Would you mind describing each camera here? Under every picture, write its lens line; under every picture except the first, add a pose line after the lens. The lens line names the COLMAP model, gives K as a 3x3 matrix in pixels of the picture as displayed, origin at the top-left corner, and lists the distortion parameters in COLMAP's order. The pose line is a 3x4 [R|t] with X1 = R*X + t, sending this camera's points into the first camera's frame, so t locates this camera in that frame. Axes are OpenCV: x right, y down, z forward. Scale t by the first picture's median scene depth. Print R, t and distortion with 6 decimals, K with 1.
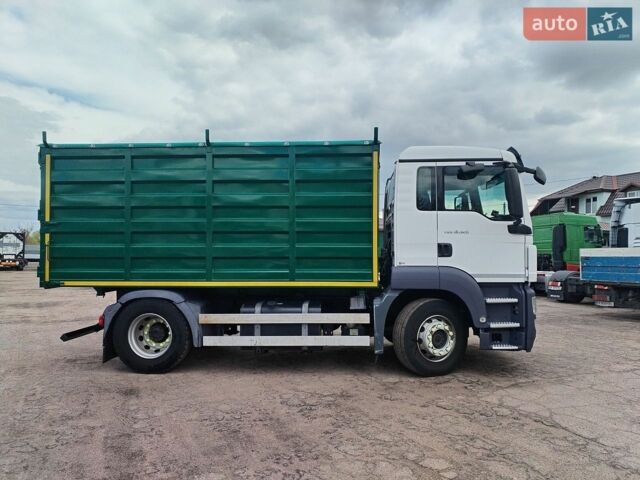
lens RADIAL K [[481.9, 0, 334.6], [0, 481.9, 240.5], [0, 0, 1]] dist [0.031028, 0.004746]
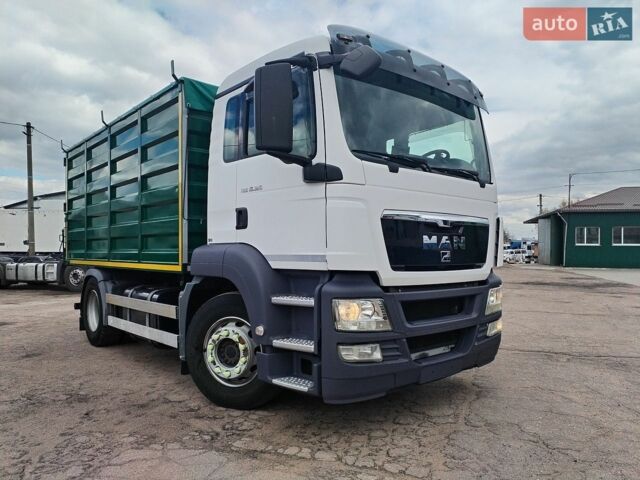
lens RADIAL K [[476.4, 0, 320.0], [0, 476.4, 240.0], [0, 0, 1]] dist [-0.000402, -0.001574]
pose [[0.681236, -0.023824, -0.731676, 0.784431], [0.028473, 0.999576, -0.006037, 0.056900], [0.731510, -0.016721, 0.681626, 0.650139]]
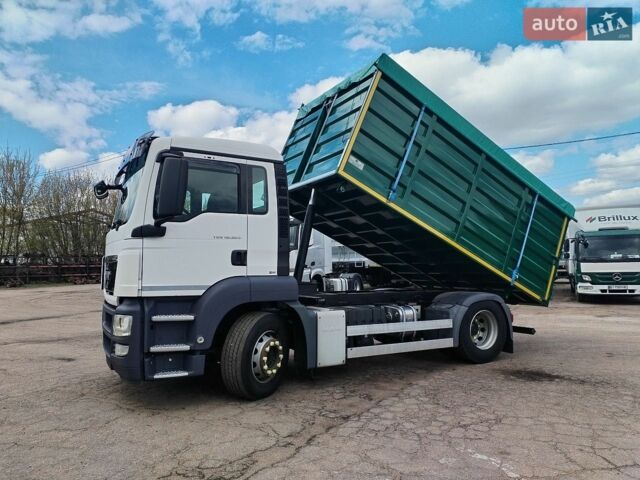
lens RADIAL K [[481.9, 0, 334.6], [0, 481.9, 240.5], [0, 0, 1]] dist [0.031028, 0.004746]
pose [[-0.854940, -0.035835, -0.517488, 0.555896], [0.011224, 0.996099, -0.087521, 0.081119], [0.518606, -0.080633, -0.851203, 2.237698]]
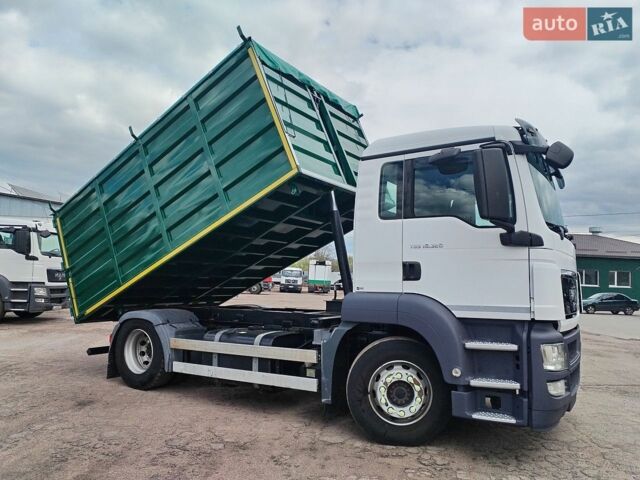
lens RADIAL K [[479.7, 0, 306.4], [0, 479.7, 239.7], [0, 0, 1]] dist [0.010240, 0.003880]
pose [[0.842733, -0.046489, -0.536320, 0.496204], [0.005215, 0.996922, -0.078221, 0.028739], [0.538306, 0.063123, 0.840382, 0.303377]]
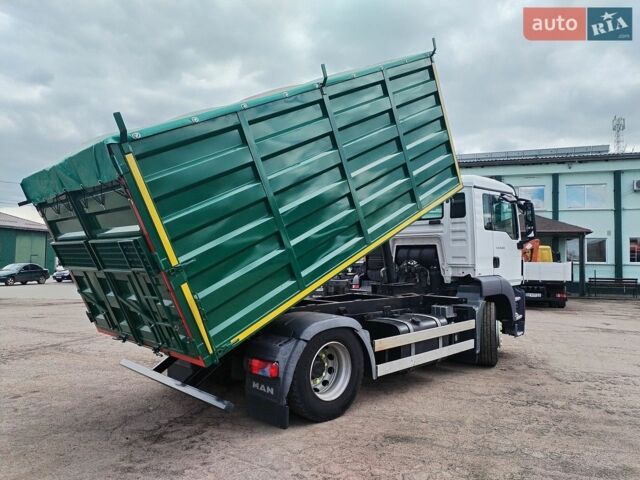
lens RADIAL K [[481.9, 0, 334.6], [0, 481.9, 240.5], [0, 0, 1]] dist [0.031028, 0.004746]
pose [[0.696611, 0.005292, 0.717429, -0.990128], [-0.004665, 0.999985, -0.002847, -0.032189], [-0.717434, -0.001364, 0.696626, 0.431730]]
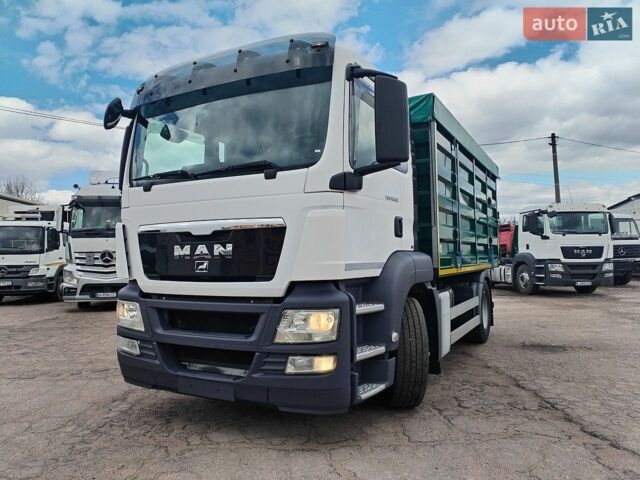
lens RADIAL K [[476.4, 0, 320.0], [0, 476.4, 240.0], [0, 0, 1]] dist [-0.000402, -0.001574]
pose [[-0.449097, -0.033825, -0.892843, 0.895965], [0.041626, 0.997406, -0.058725, 0.086558], [0.892513, -0.063539, -0.446524, 1.581123]]
